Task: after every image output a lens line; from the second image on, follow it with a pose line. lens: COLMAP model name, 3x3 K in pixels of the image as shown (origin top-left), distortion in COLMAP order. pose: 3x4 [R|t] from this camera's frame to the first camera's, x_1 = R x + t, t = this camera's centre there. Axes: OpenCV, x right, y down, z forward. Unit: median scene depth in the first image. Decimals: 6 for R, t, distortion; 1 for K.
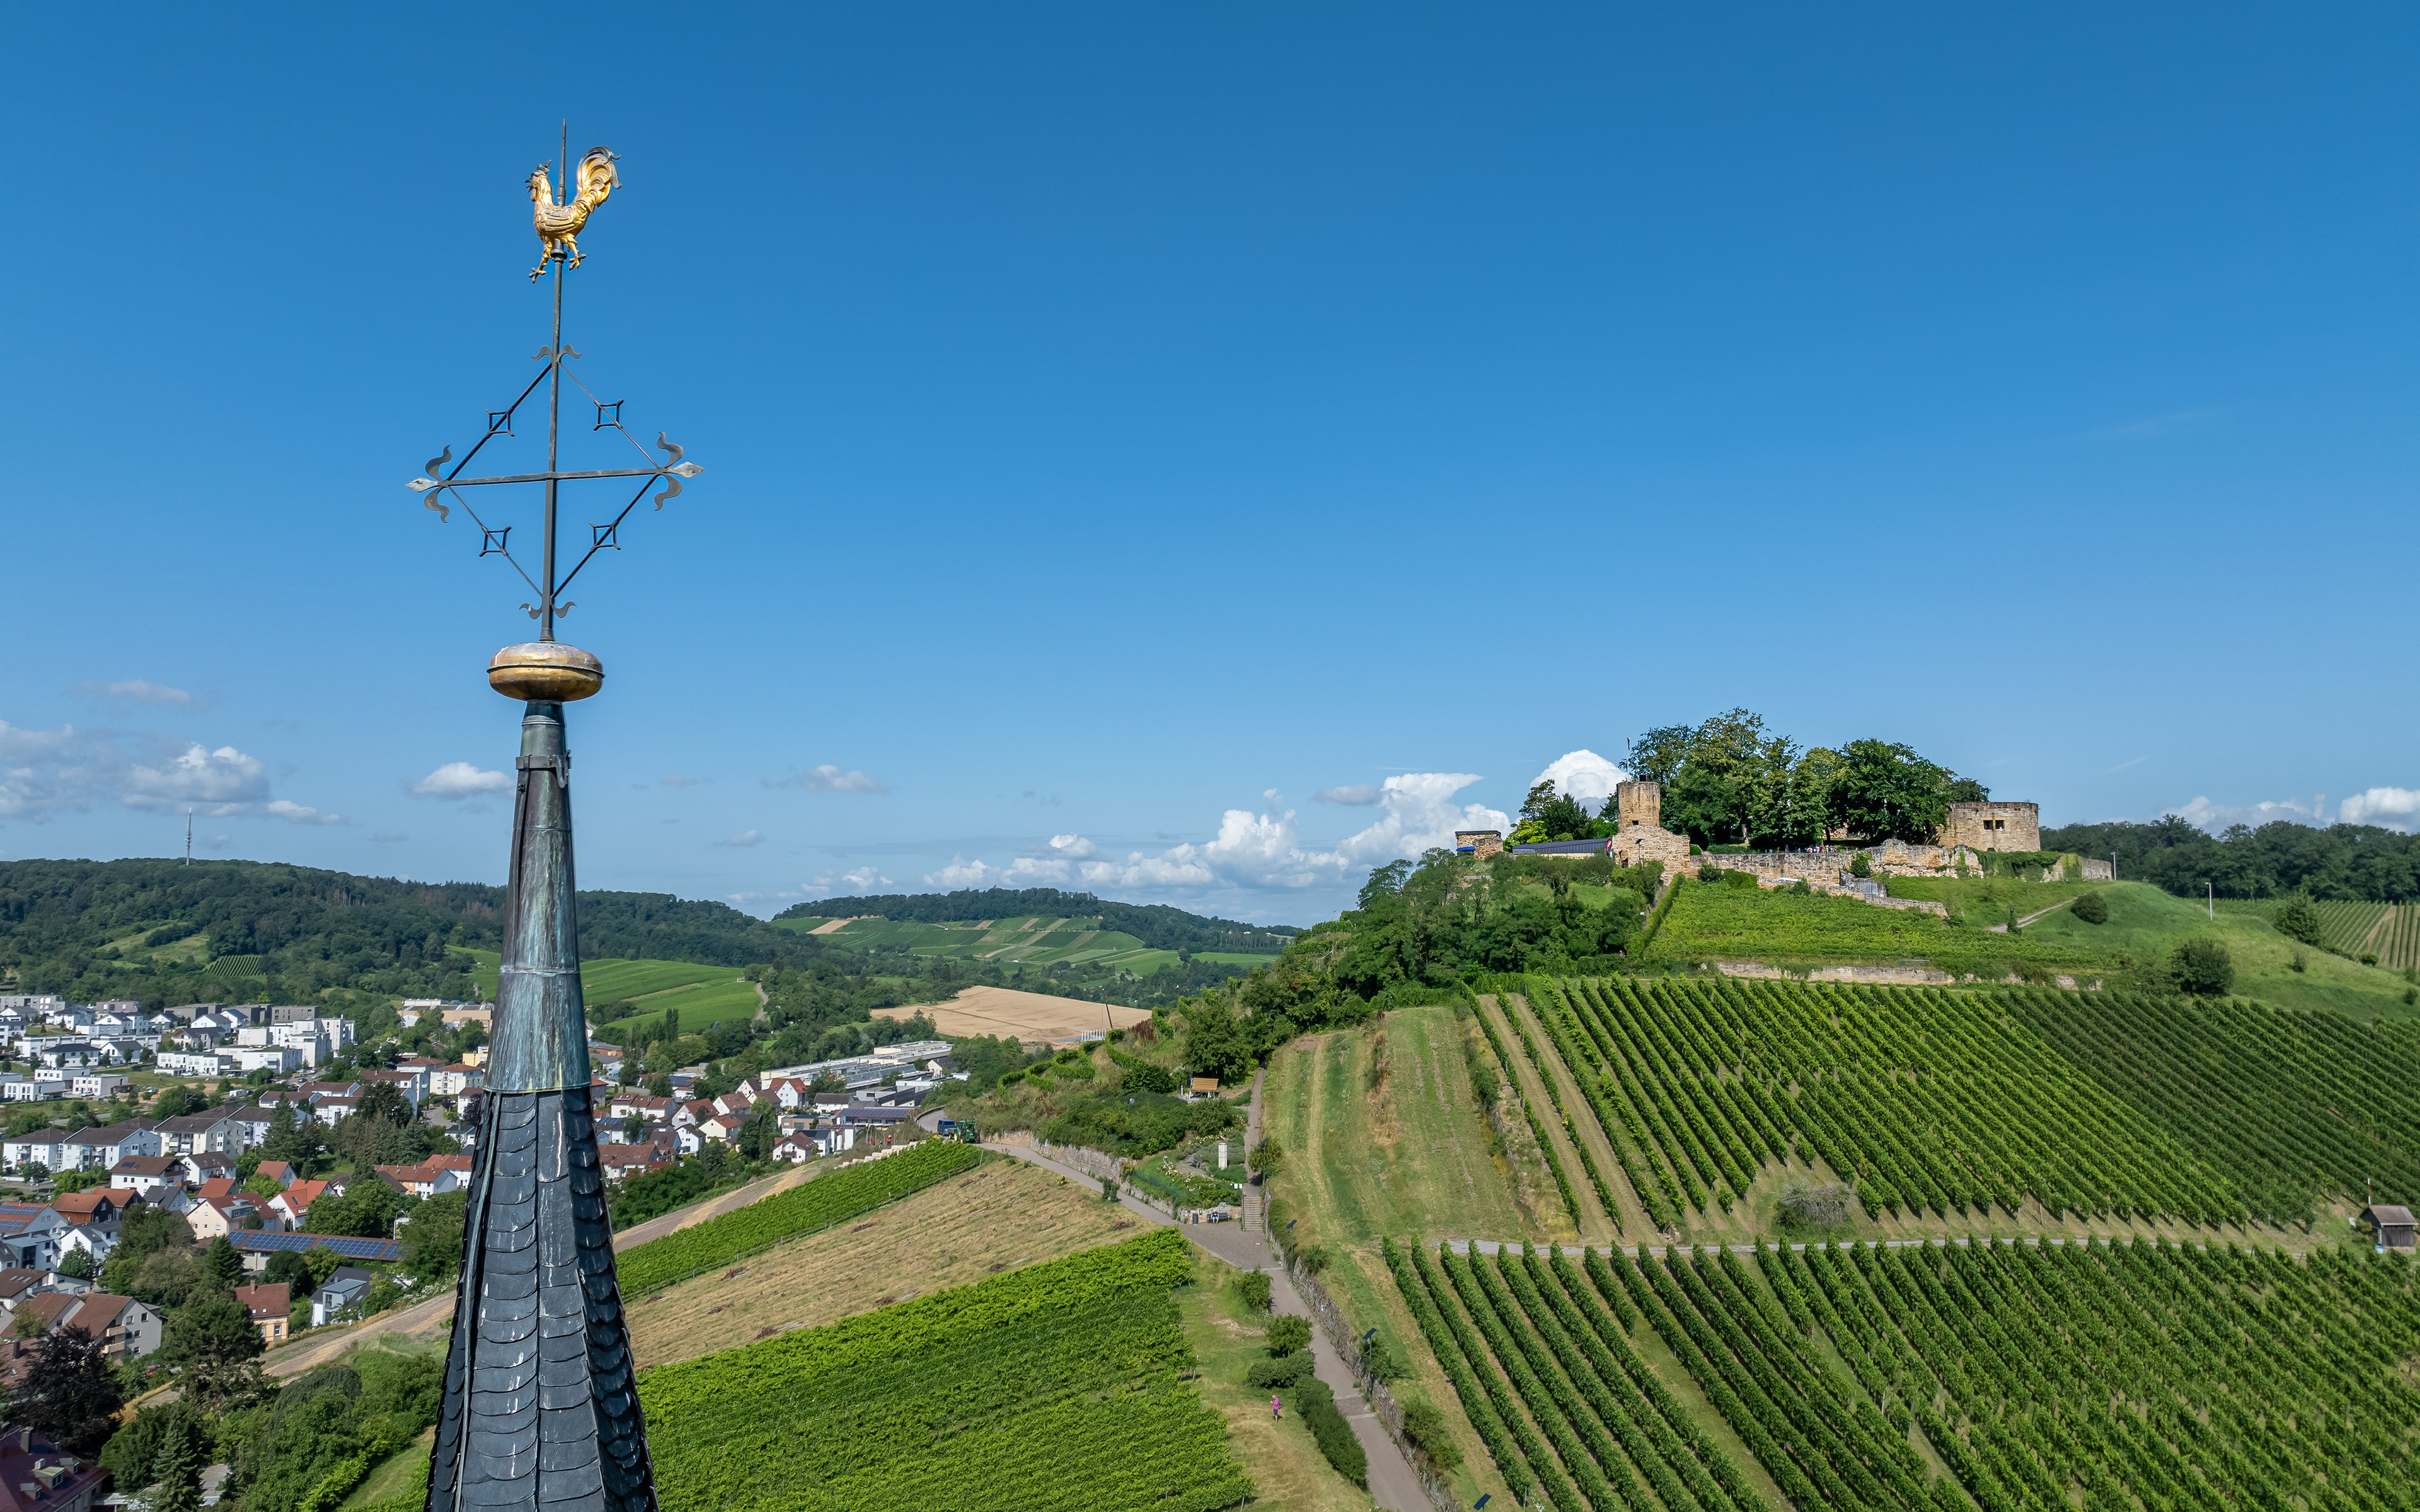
lens RADIAL K [[1705.1, 0, 1203.0], [0, 1705.1, 774.6], [0, 0, 1]] dist [-0.038881, 0.008682]
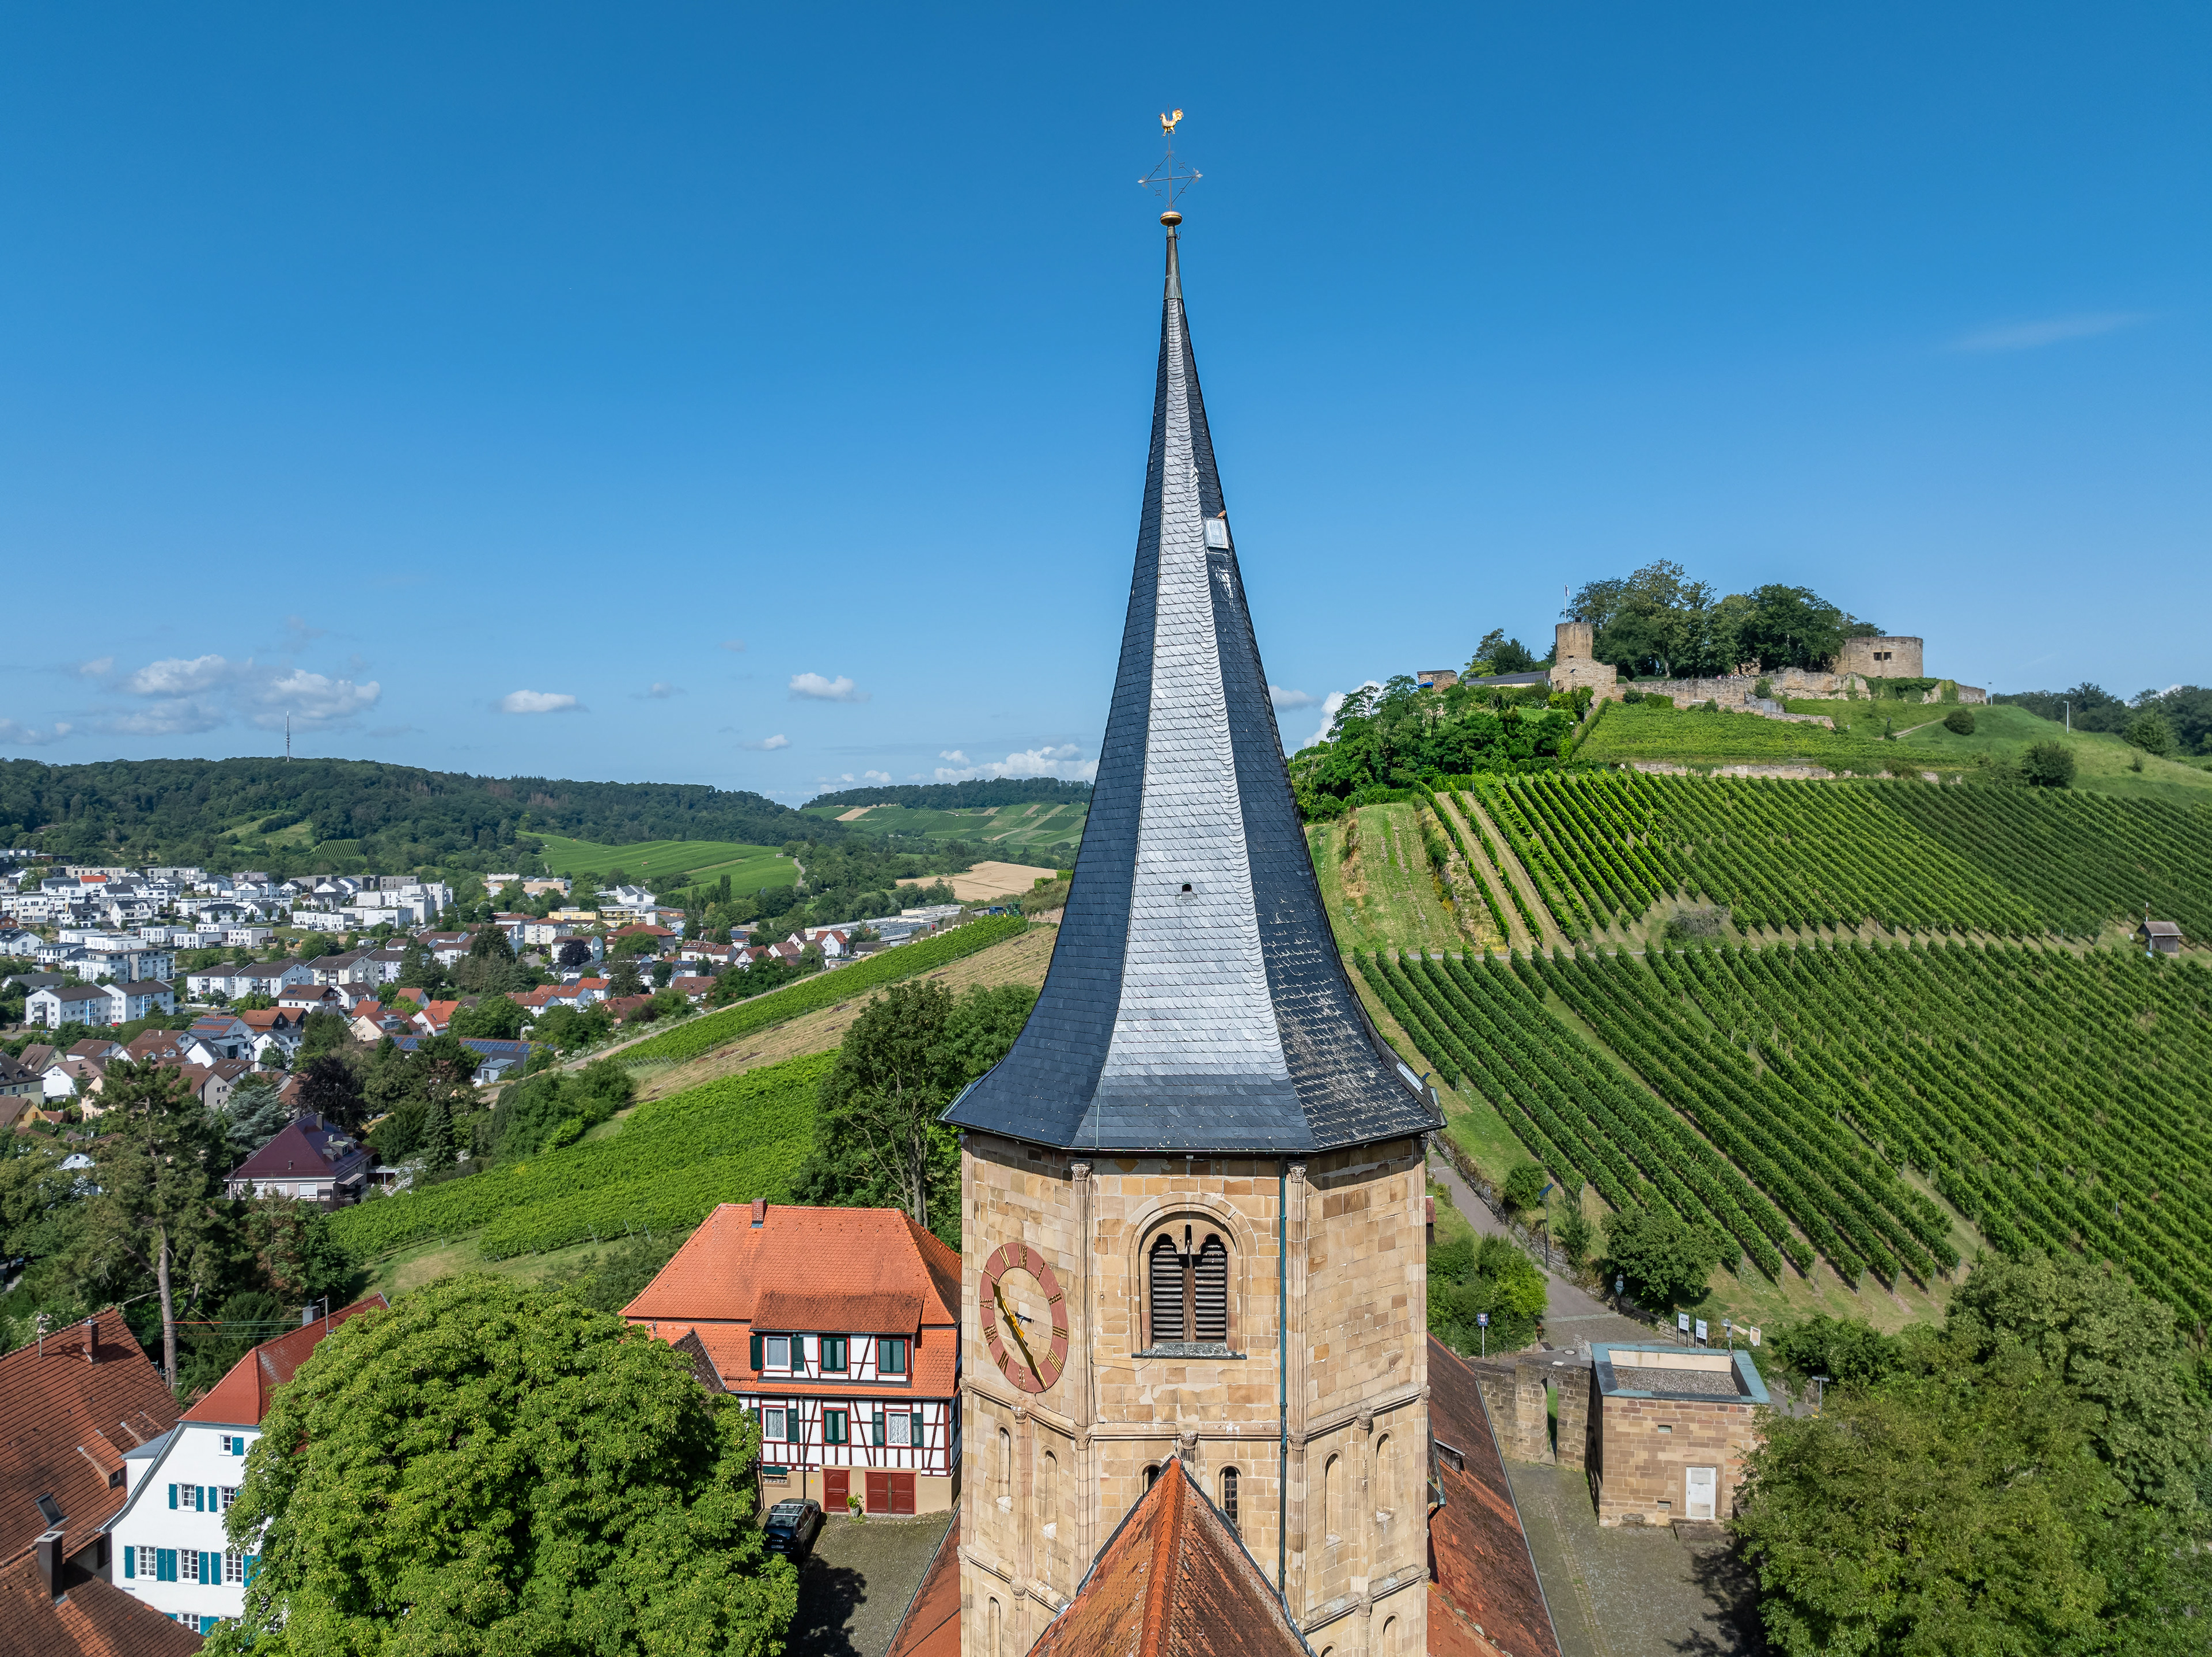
lens RADIAL K [[1578.4, 0, 1102.3], [0, 1578.4, 820.9], [0, 0, 1]] dist [-0.033748, -0.005184]
pose [[0.998436, -0.008892, -0.055196, -0.010937], [0.013893, 0.995765, 0.090884, 0.039848], [0.054154, -0.091509, 0.994331, -0.116589]]
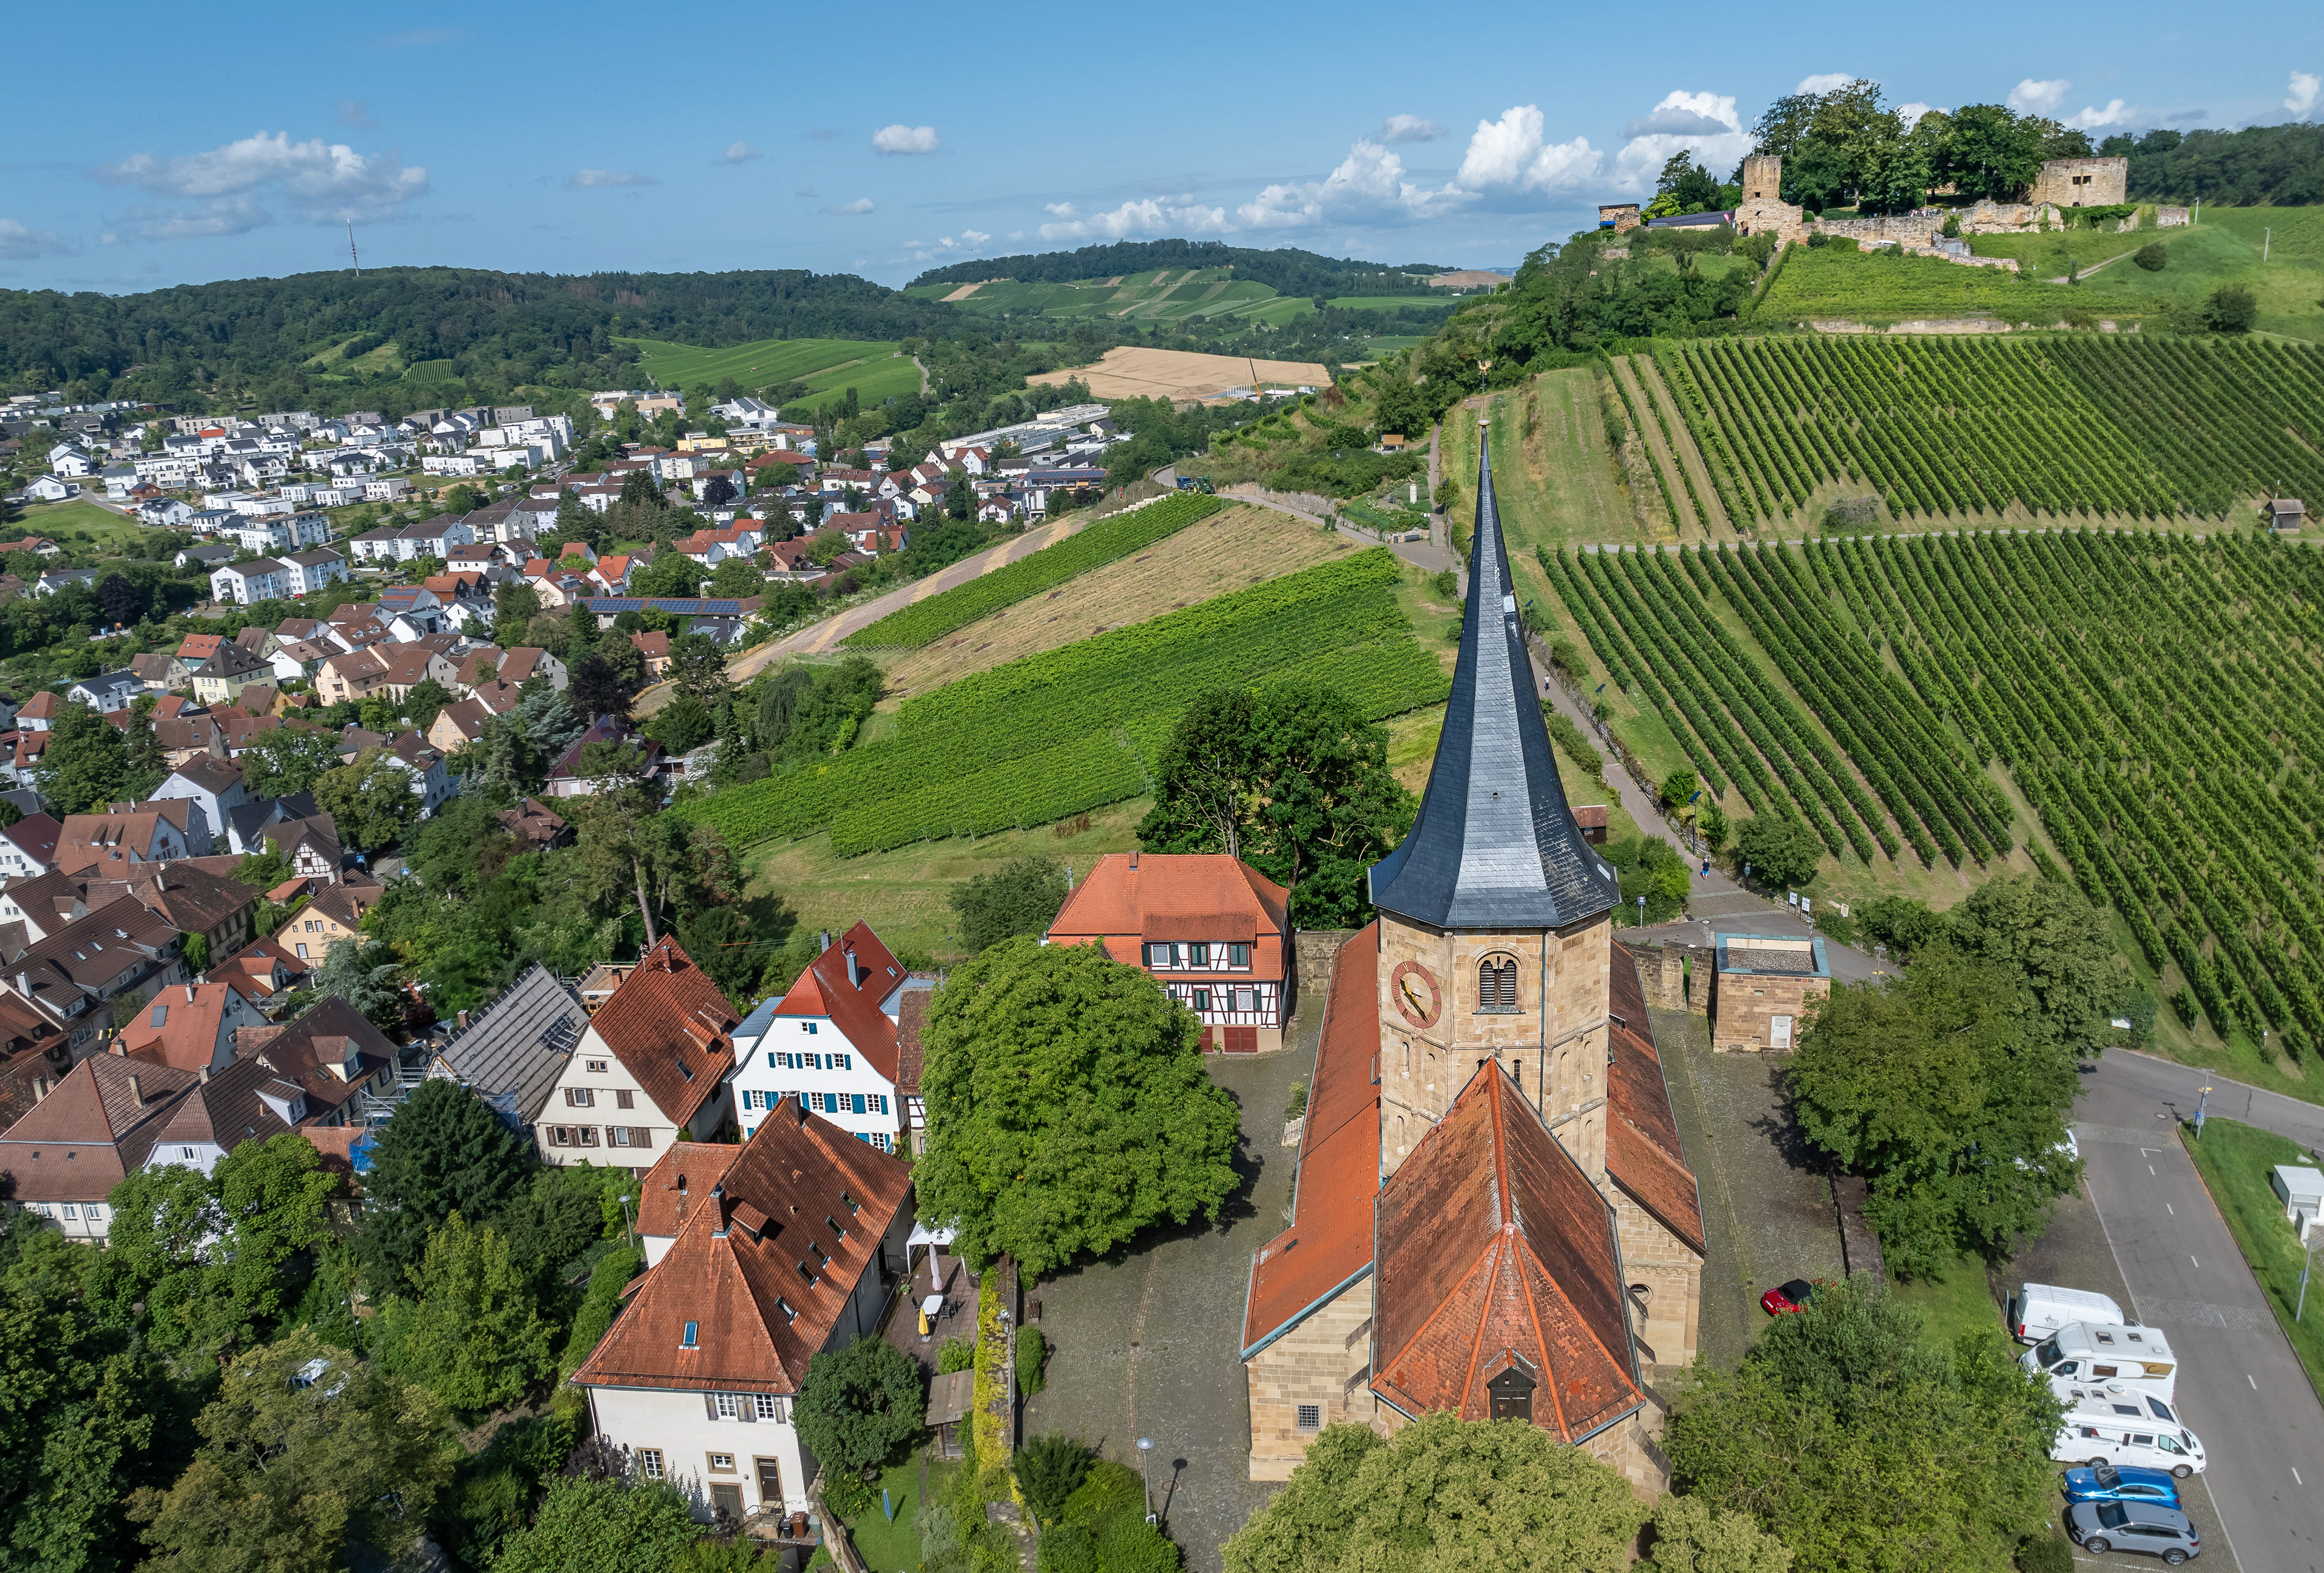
lens RADIAL K [[1694.6, 0, 1161.3], [0, 1694.6, 798.5], [0, 0, 1]] dist [-0.026808, -0.022689]
pose [[0.993803, -0.026028, -0.108065, -0.036431], [0.065301, 0.923452, 0.378116, -0.053555], [0.089951, -0.382829, 0.919430, -0.253428]]
